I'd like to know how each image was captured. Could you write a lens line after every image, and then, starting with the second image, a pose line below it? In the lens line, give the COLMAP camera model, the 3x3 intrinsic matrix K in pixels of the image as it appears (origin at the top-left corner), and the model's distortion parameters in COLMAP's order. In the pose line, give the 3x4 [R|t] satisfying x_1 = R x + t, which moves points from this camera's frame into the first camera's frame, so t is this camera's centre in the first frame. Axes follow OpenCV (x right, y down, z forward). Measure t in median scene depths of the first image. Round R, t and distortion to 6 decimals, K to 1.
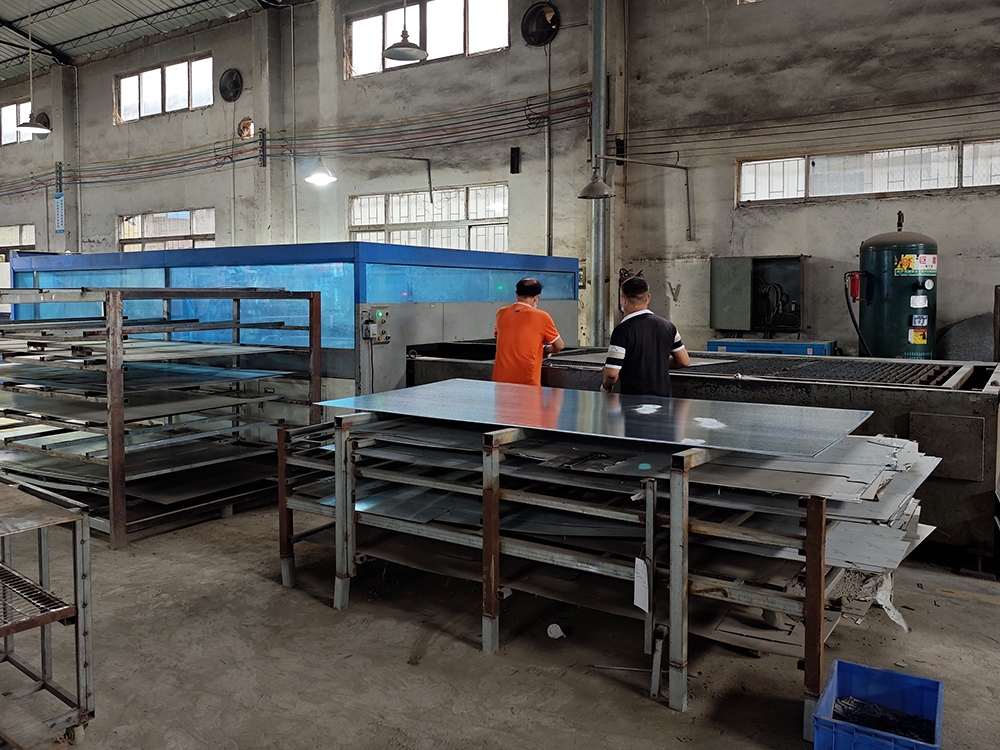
lens RADIAL K [[820.4, 0, 496.2], [0, 820.4, 371.3], [0, 0, 1]] dist [-0.005908, -0.017697]
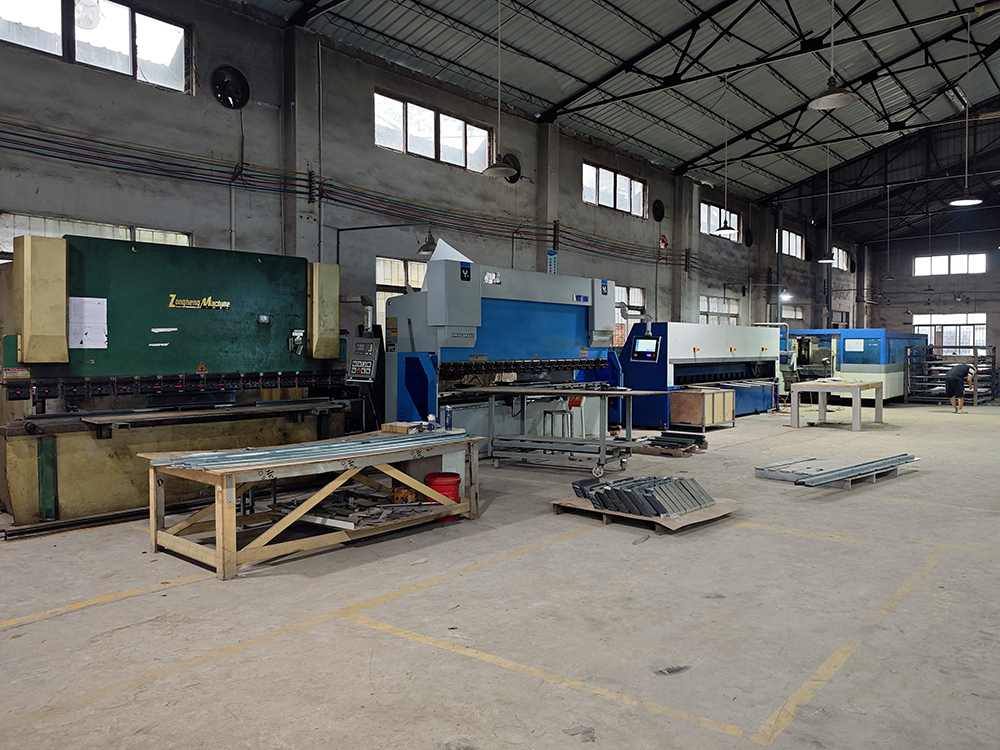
lens RADIAL K [[820.4, 0, 498.2], [0, 820.4, 377.0], [0, 0, 1]] dist [-0.005908, -0.017697]
pose [[0.067794, -0.040394, 0.996881, -2.027834], [0.097634, 0.994653, 0.033664, -0.137519], [-0.992911, 0.095047, 0.071376, 1.328179]]
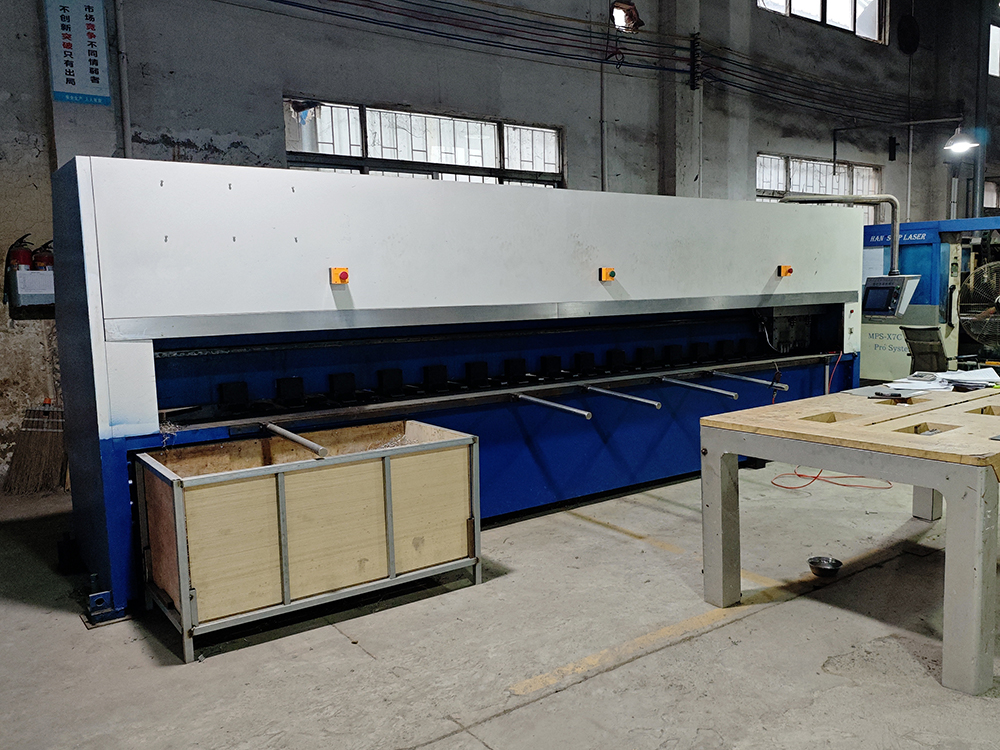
lens RADIAL K [[820.4, 0, 500.3], [0, 820.4, 375.0], [0, 0, 1]] dist [-0.005908, -0.017697]
pose [[0.341060, -0.117076, 0.932723, -1.050932], [0.112824, 0.990140, 0.083028, -0.090019], [-0.933246, 0.076916, 0.350906, 0.966444]]
